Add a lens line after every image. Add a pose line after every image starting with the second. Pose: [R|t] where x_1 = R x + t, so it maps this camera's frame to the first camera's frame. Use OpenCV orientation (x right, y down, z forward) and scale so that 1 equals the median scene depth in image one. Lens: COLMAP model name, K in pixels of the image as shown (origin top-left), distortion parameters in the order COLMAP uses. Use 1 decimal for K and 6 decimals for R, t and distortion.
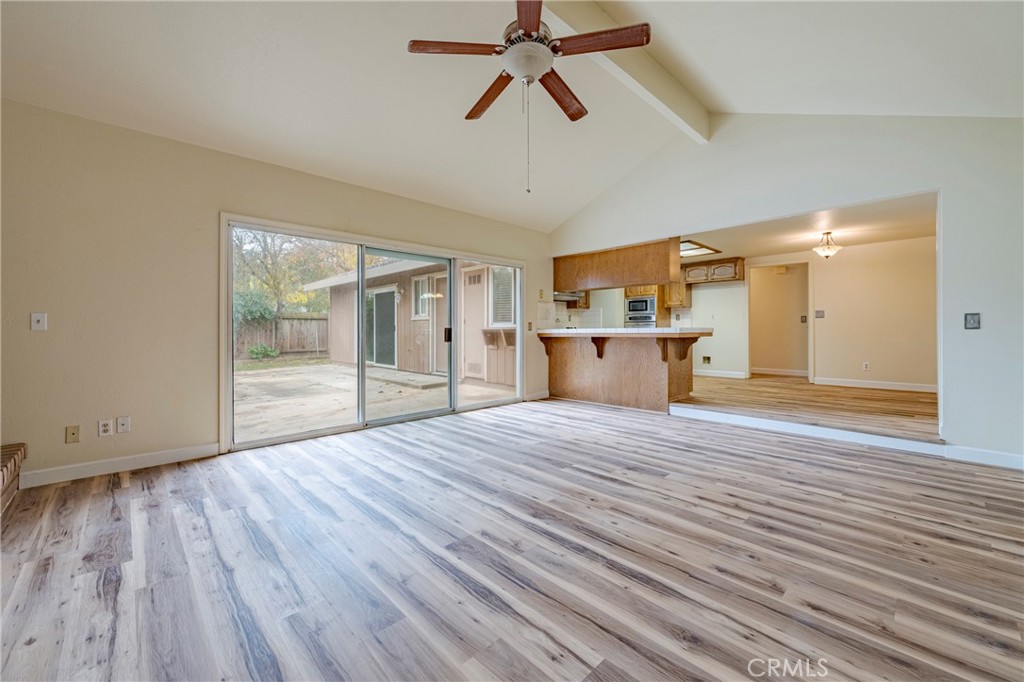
lens RADIAL K [[407.9, 0, 518.4], [0, 407.9, 328.0], [0, 0, 1]] dist [-0.001448, 0.000292]
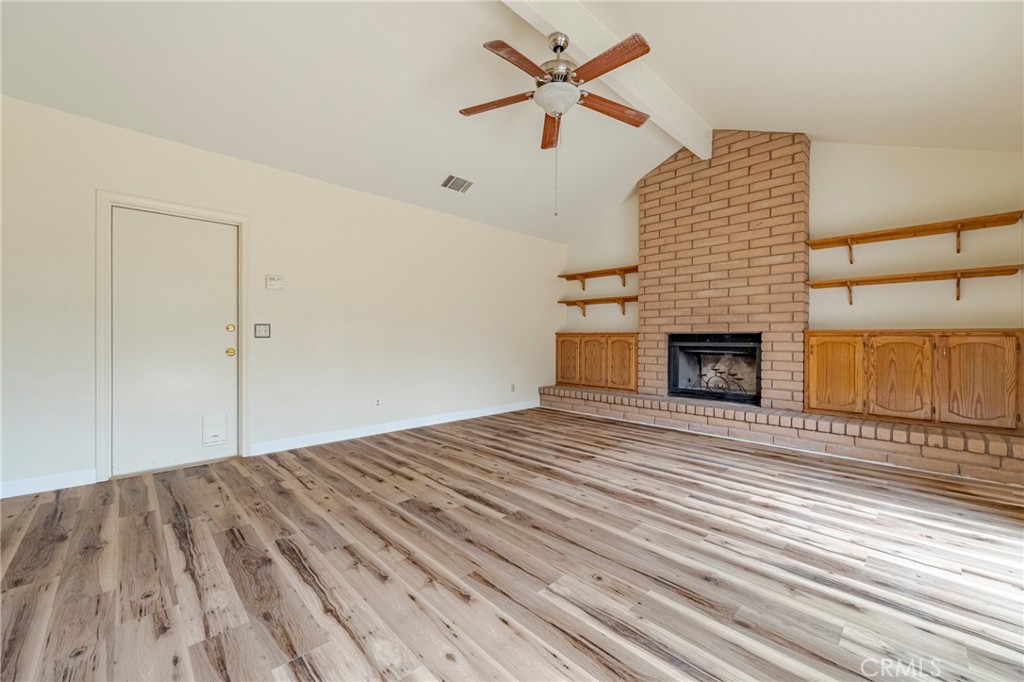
lens RADIAL K [[407.9, 0, 520.1], [0, 407.9, 335.2], [0, 0, 1]] dist [-0.001448, 0.000292]
pose [[-0.999947, -0.003181, -0.009796, 0.135182], [-0.003026, 0.999871, -0.015796, 0.012727], [0.009845, -0.015766, -0.999827, 2.127858]]
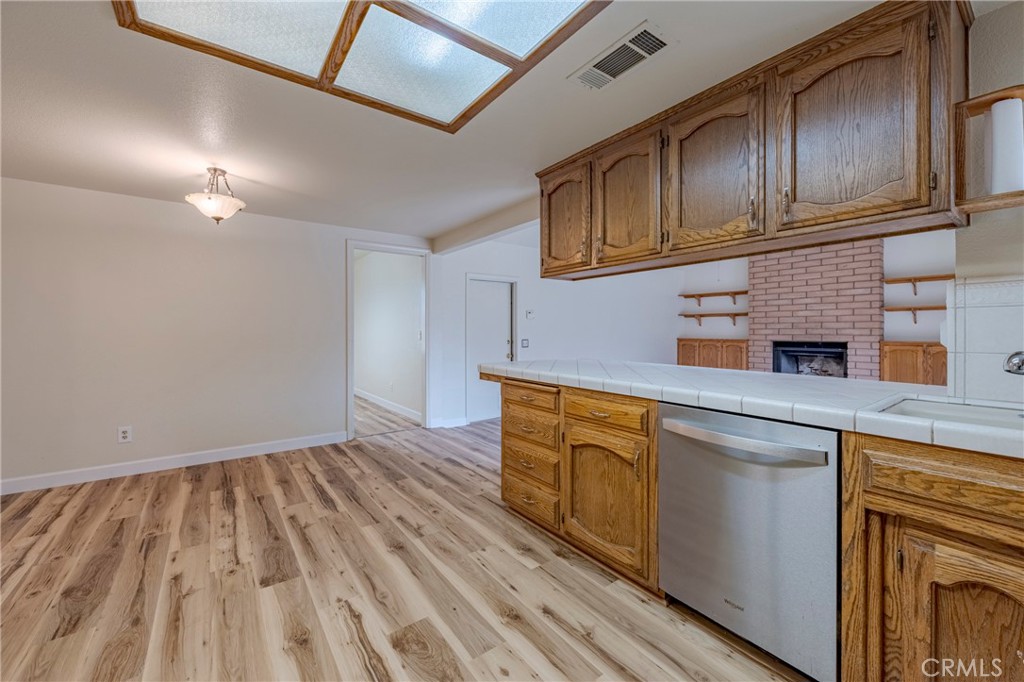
lens RADIAL K [[407.9, 0, 518.7], [0, 407.9, 328.2], [0, 0, 1]] dist [-0.001448, 0.000292]
pose [[-0.990490, 0.003367, 0.137546, 0.719871], [0.001448, 0.999900, -0.014052, -0.080065], [-0.137579, -0.013719, -0.990396, 3.118698]]
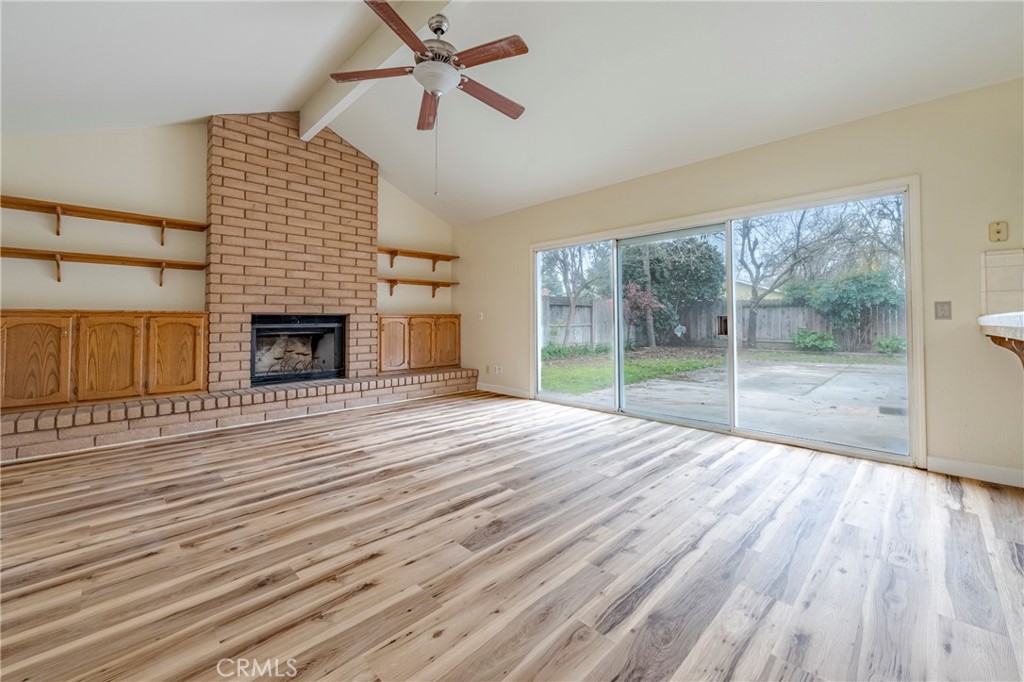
lens RADIAL K [[407.9, 0, 506.7], [0, 407.9, 315.1], [0, 0, 1]] dist [-0.001448, 0.000292]
pose [[0.011069, -0.011694, -0.999870, 1.131386], [0.007721, 0.999903, -0.011609, 0.003231], [0.999909, -0.007591, 0.011158, 1.185668]]
